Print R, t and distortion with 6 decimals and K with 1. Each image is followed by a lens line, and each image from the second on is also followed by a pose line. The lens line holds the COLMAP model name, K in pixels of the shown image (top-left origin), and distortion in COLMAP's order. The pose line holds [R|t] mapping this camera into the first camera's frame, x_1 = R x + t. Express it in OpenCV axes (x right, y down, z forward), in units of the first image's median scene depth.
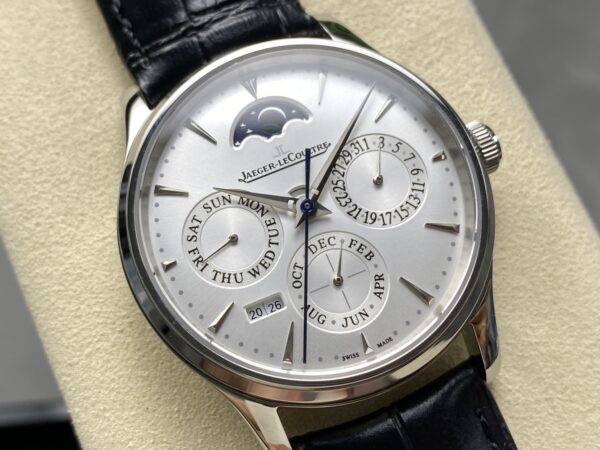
lens RADIAL K [[930.4, 0, 271.8], [0, 930.4, 200.4], [0, 0, 1]] dist [0.295540, -1.213593]
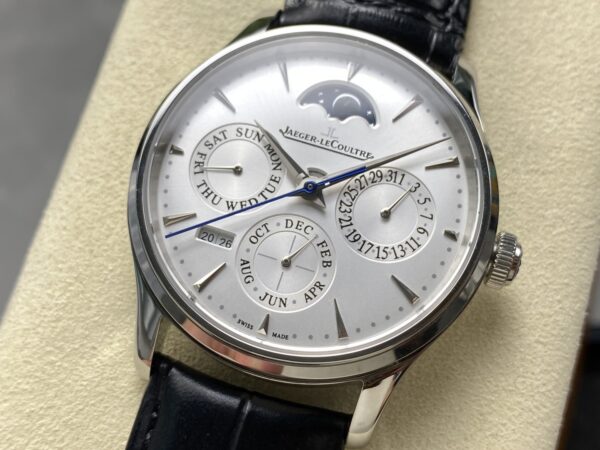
lens RADIAL K [[930.4, 0, 271.8], [0, 930.4, 200.4], [0, 0, 1]] dist [0.295540, -1.213593]
pose [[0.747361, 0.612067, -0.258506, 0.264377], [-0.617994, 0.783250, 0.067838, -0.024423], [0.243996, 0.109056, 0.963625, 0.007697]]
